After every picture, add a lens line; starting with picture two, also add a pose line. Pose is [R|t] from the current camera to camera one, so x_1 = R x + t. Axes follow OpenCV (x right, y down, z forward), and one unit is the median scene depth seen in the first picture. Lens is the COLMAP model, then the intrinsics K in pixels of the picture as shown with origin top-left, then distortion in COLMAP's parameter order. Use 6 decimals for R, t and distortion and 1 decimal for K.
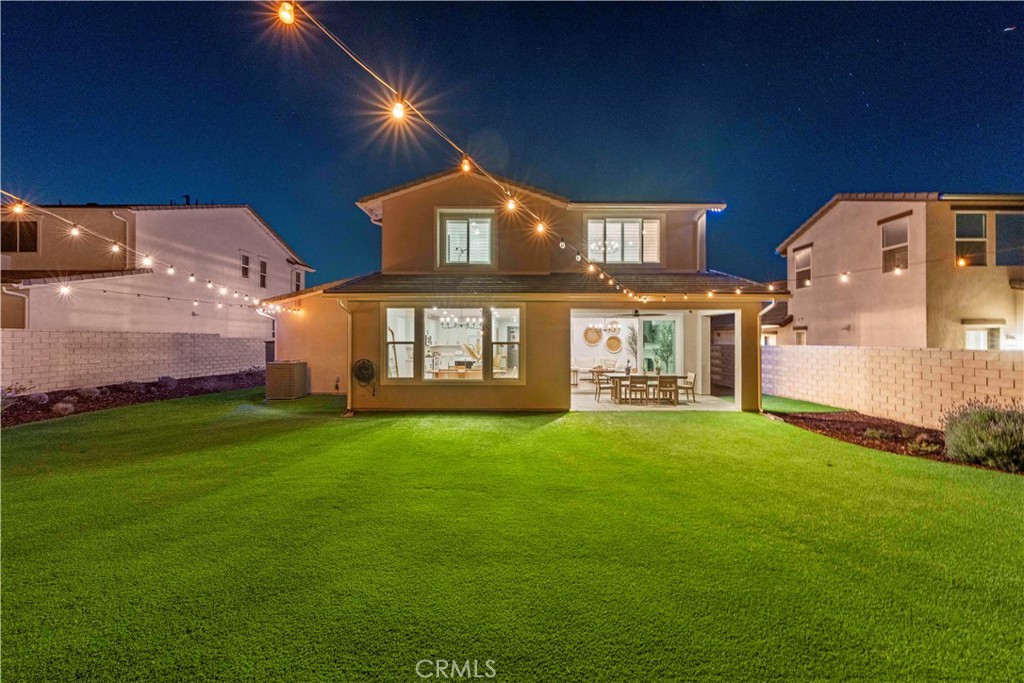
lens RADIAL K [[411.1, 0, 506.8], [0, 411.1, 341.8], [0, 0, 1]] dist [0.001871, -0.000558]
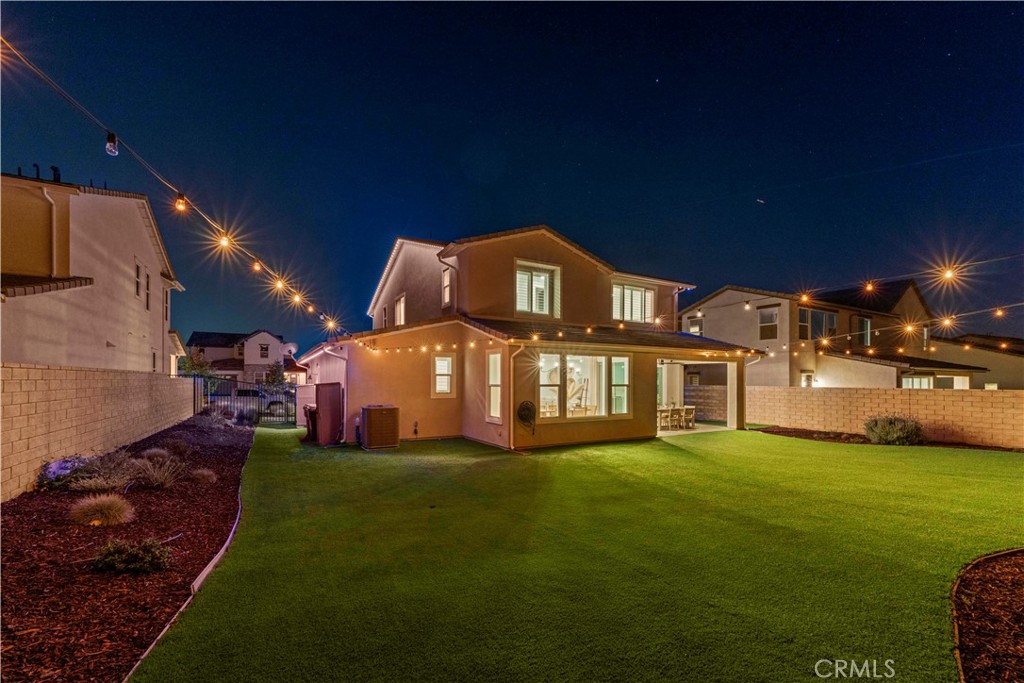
lens RADIAL K [[424.9, 0, 507.3], [0, 424.9, 379.0], [0, 0, 1]] dist [-0.000272, 0.000176]
pose [[0.871290, 0.001992, 0.490765, -0.735545], [-0.000272, 0.999994, -0.003576, -0.008797], [-0.490769, 0.002983, 0.871285, 0.045816]]
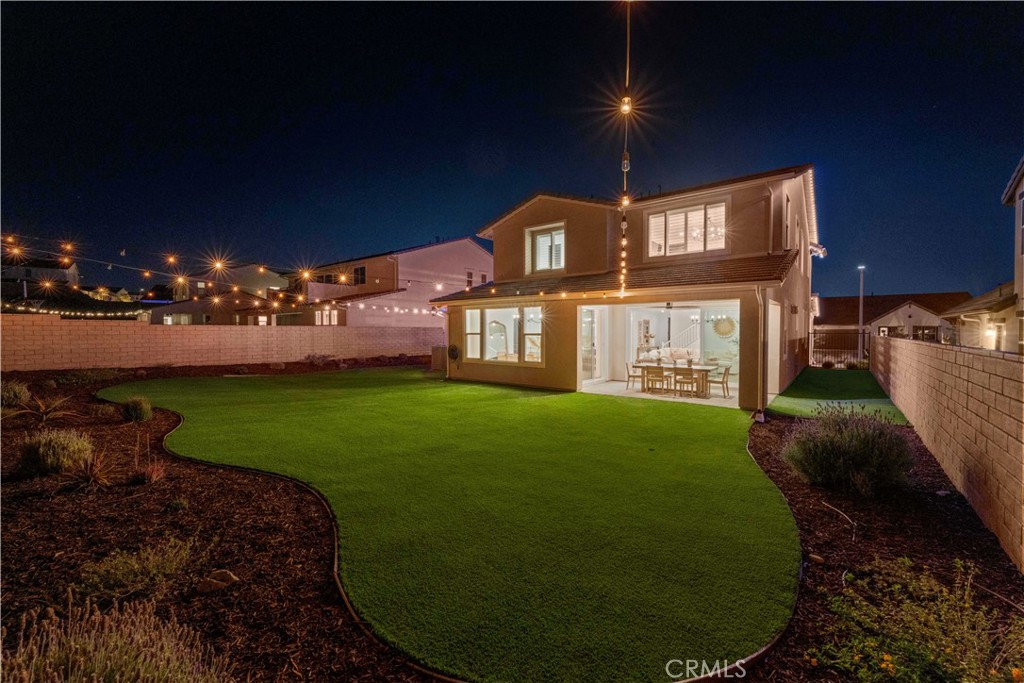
lens RADIAL K [[411.1, 0, 511.1], [0, 411.1, 338.0], [0, 0, 1]] dist [0.001871, -0.000558]
pose [[0.785056, 0.009561, -0.619350, 0.588639], [-0.003278, 0.999931, 0.011282, 0.001066], [0.619416, -0.006826, 0.785034, -0.033294]]
